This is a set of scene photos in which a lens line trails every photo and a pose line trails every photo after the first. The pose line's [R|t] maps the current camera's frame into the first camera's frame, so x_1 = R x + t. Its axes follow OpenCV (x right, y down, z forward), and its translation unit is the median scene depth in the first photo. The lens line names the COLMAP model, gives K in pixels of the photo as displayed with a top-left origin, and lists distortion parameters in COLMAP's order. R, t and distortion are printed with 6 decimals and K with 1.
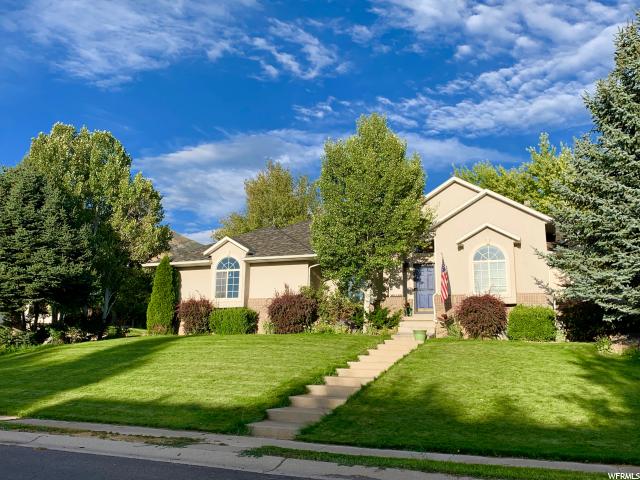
lens RADIAL K [[595.4, 0, 319.8], [0, 595.4, 228.7], [0, 0, 1]] dist [0.093901, -0.235015]
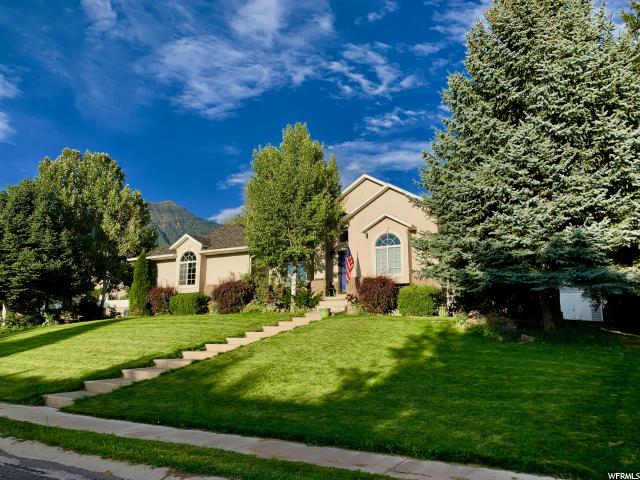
lens RADIAL K [[518.6, 0, 320.5], [0, 518.6, 225.7], [0, 0, 1]] dist [0.004207, 0.007002]
pose [[0.989113, -0.041026, -0.141321, 0.272556], [0.041075, 0.999153, -0.002571, 0.011102], [0.141307, -0.003262, 0.989960, 0.008637]]
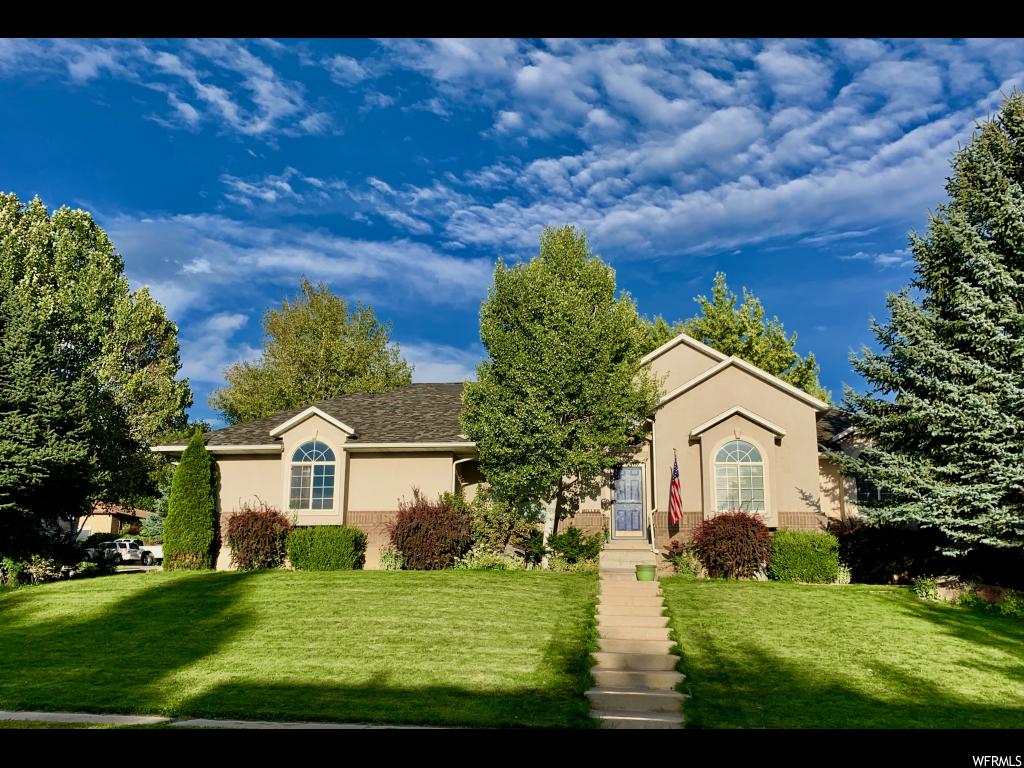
lens RADIAL K [[967.4, 0, 514.6], [0, 967.4, 408.6], [0, 0, 1]] dist [0.108231, -0.235209]
pose [[0.966271, 0.047428, 0.253121, -0.219756], [-0.050628, 0.998699, 0.006141, -0.001346], [-0.252501, -0.018748, 0.967415, 0.006046]]
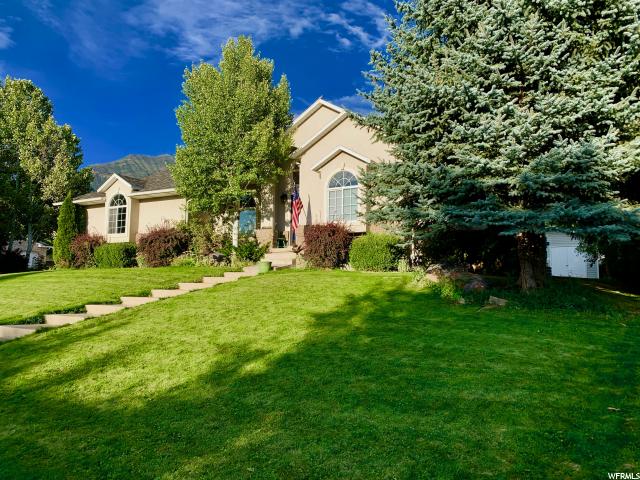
lens RADIAL K [[518.6, 0, 320.5], [0, 518.6, 225.7], [0, 0, 1]] dist [0.004207, 0.007002]
pose [[0.990467, -0.018167, -0.136550, 0.328736], [0.029301, 0.996366, 0.079978, 0.043137], [0.134601, -0.083217, 0.987399, 0.173029]]
